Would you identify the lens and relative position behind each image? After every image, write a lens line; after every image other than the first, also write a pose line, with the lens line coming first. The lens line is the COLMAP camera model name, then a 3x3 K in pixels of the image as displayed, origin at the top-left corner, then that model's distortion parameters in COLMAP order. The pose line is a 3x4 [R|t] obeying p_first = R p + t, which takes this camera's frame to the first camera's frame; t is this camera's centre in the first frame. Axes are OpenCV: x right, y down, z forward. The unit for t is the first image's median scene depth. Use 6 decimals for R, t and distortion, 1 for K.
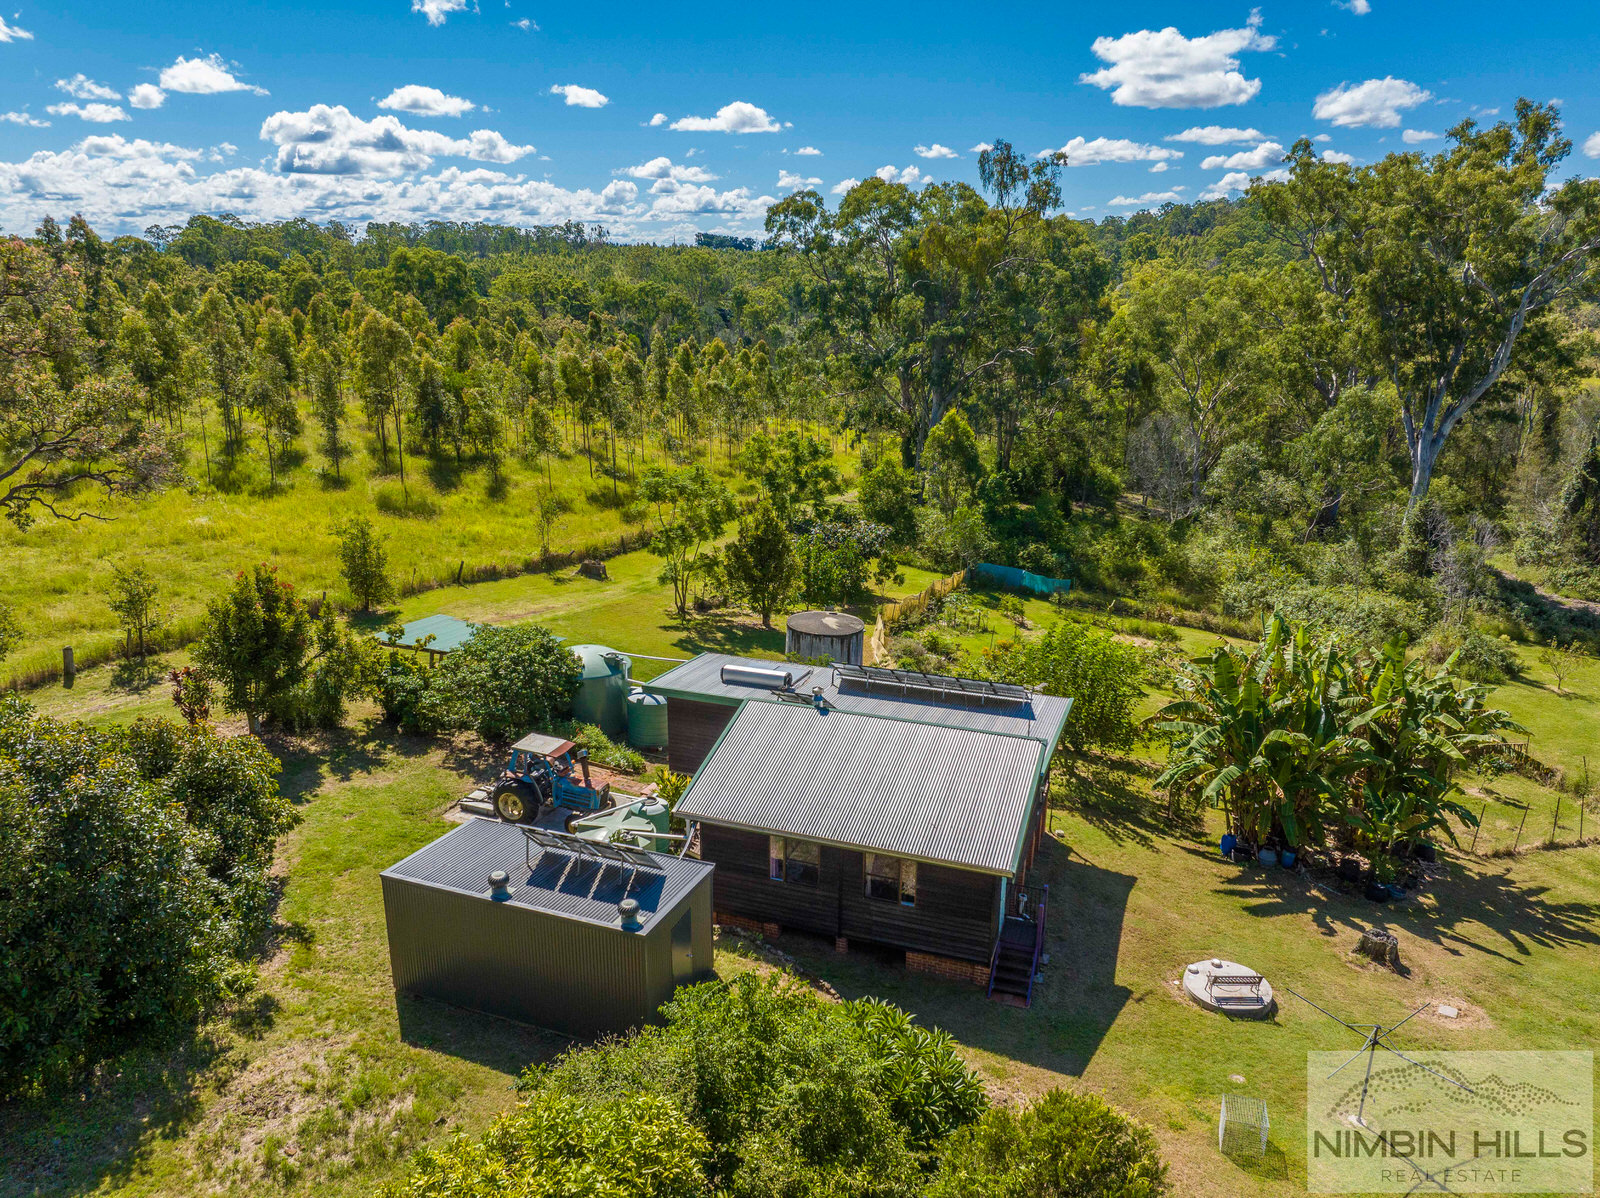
lens RADIAL K [[1134.1, 0, 801.4], [0, 1134.1, 588.9], [0, 0, 1]] dist [-0.042045, 0.006820]
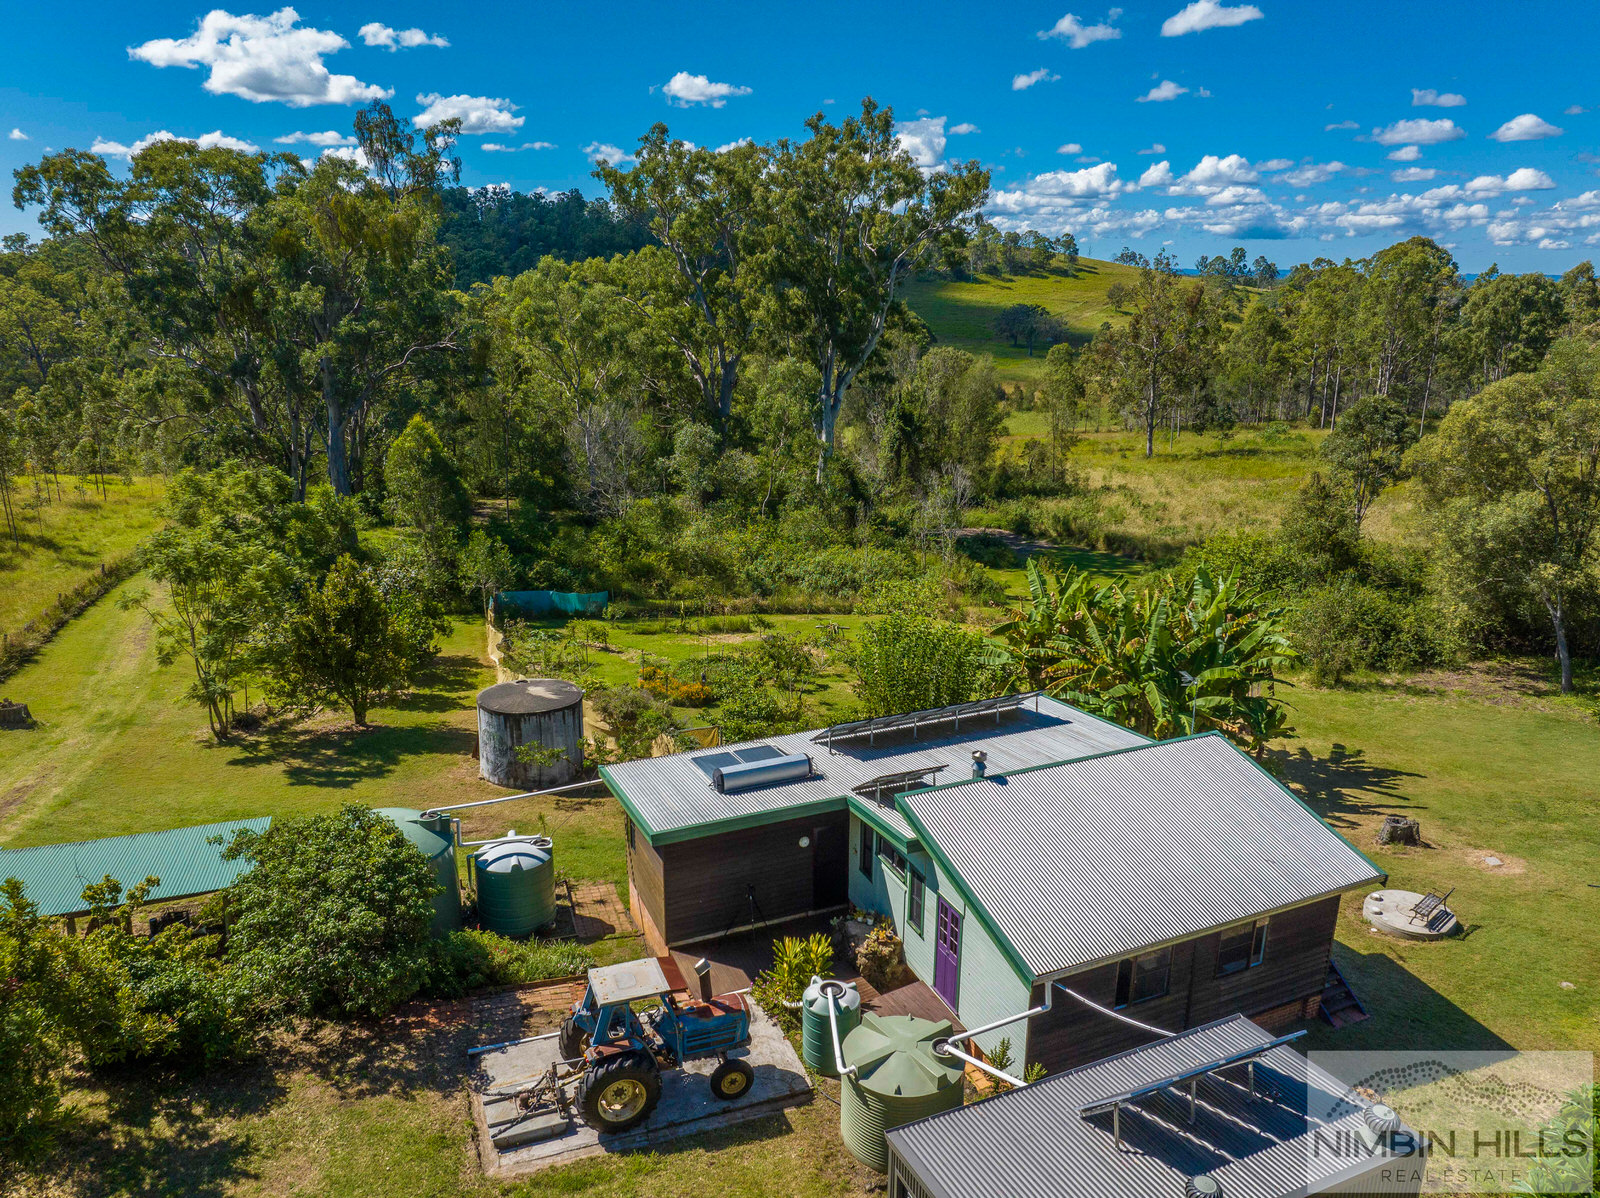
lens RADIAL K [[1119.0, 0, 800.0], [0, 1119.0, 599.0], [0, 0, 1]] dist [-0.033532, -0.003349]
pose [[0.726168, -0.194566, 0.659412, -0.227815], [0.190250, 0.978535, 0.079216, -0.039941], [-0.660670, 0.067929, 0.747597, 0.213474]]
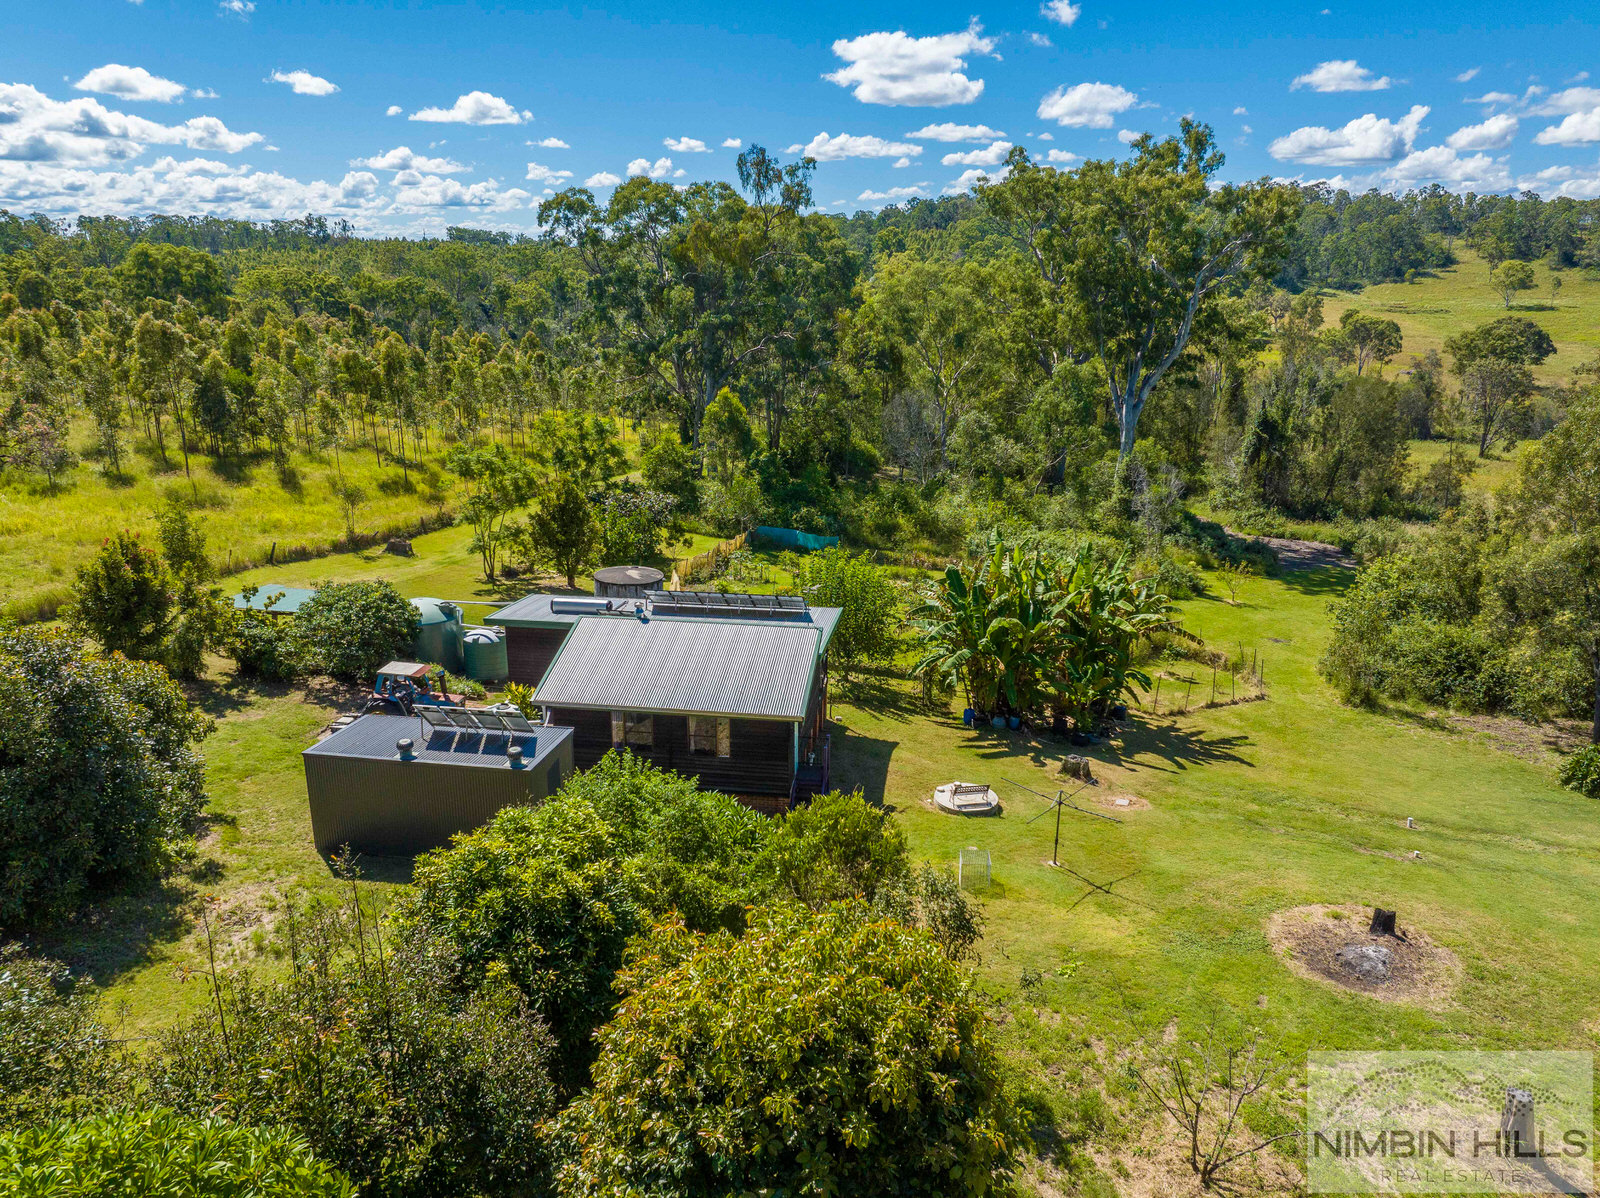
lens RADIAL K [[1134.1, 0, 801.4], [0, 1134.1, 588.9], [0, 0, 1]] dist [-0.042045, 0.006820]
pose [[0.979139, -0.057898, 0.194767, -0.021238], [0.056878, 0.998322, 0.010833, 0.028866], [-0.195067, 0.000470, 0.980790, -0.101130]]
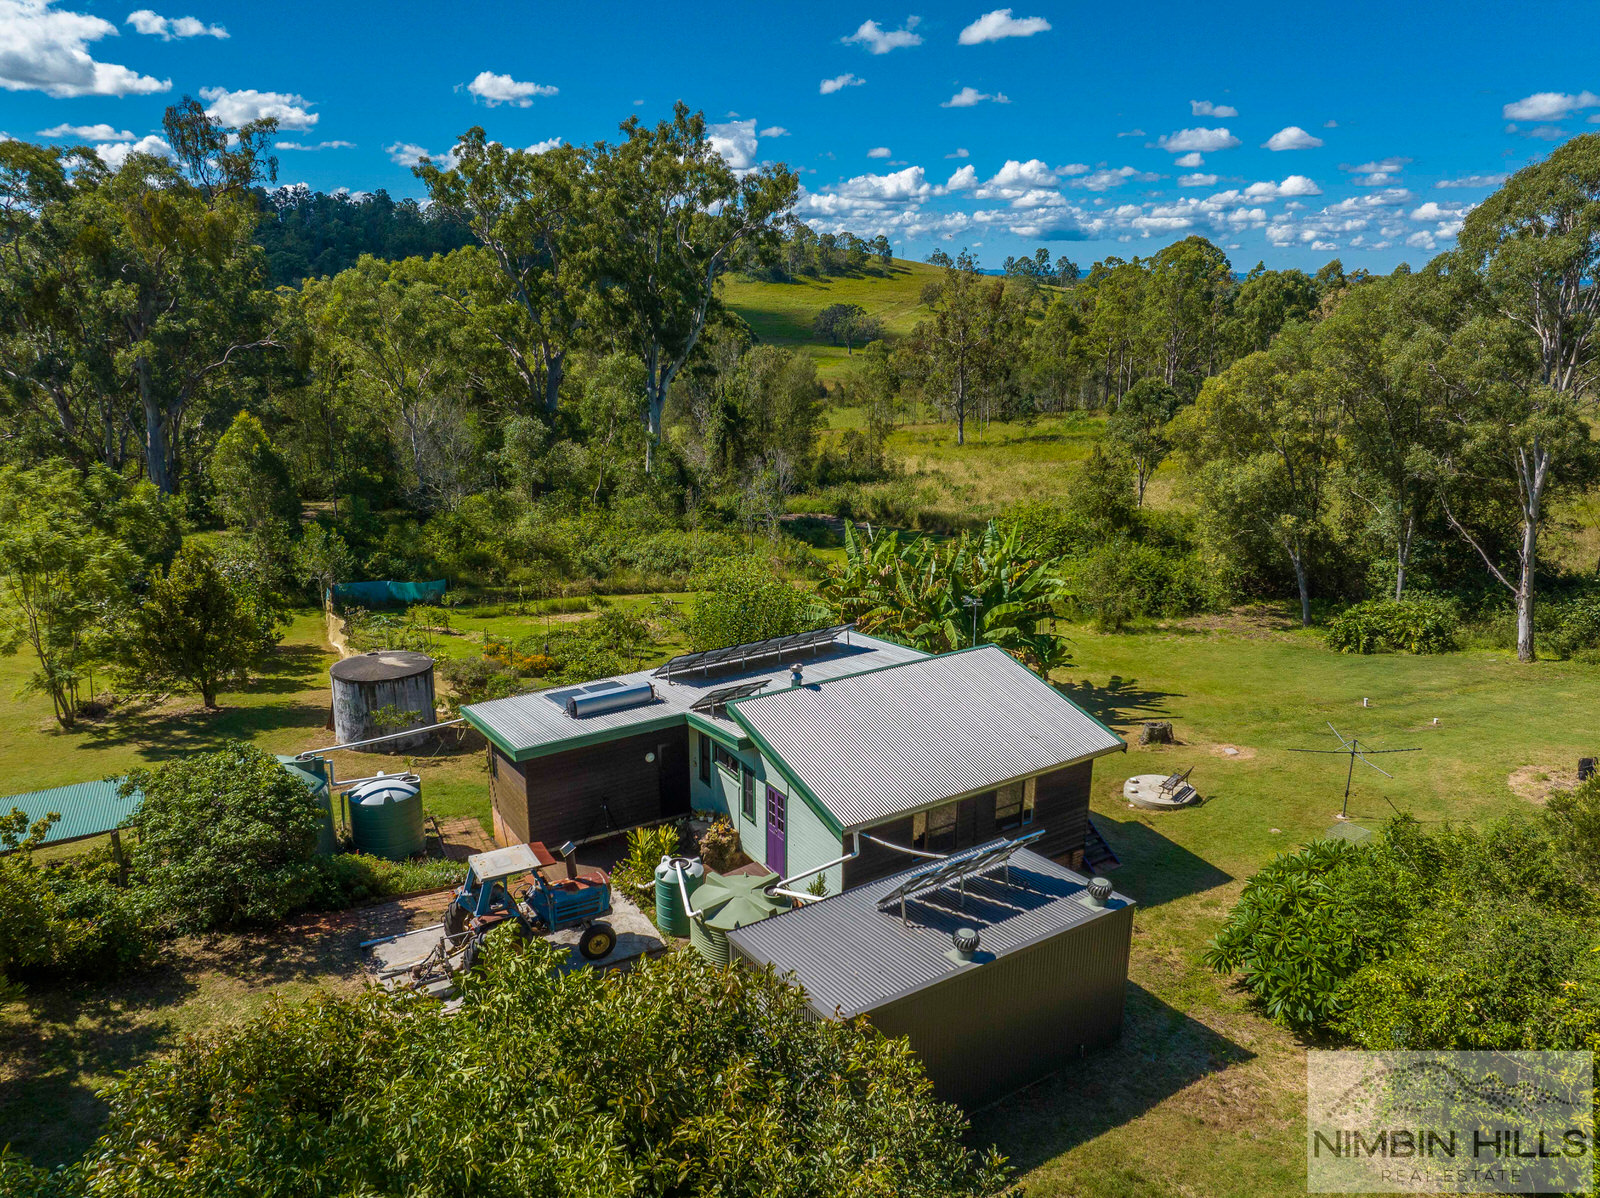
lens RADIAL K [[1123.2, 0, 796.7], [0, 1123.2, 600.6], [0, 0, 1]] dist [-0.032402, -0.008370]
pose [[0.614095, -0.222696, 0.757161, -0.269251], [0.219303, 0.969733, 0.107353, -0.023988], [-0.758151, 0.100123, 0.644346, 0.175953]]
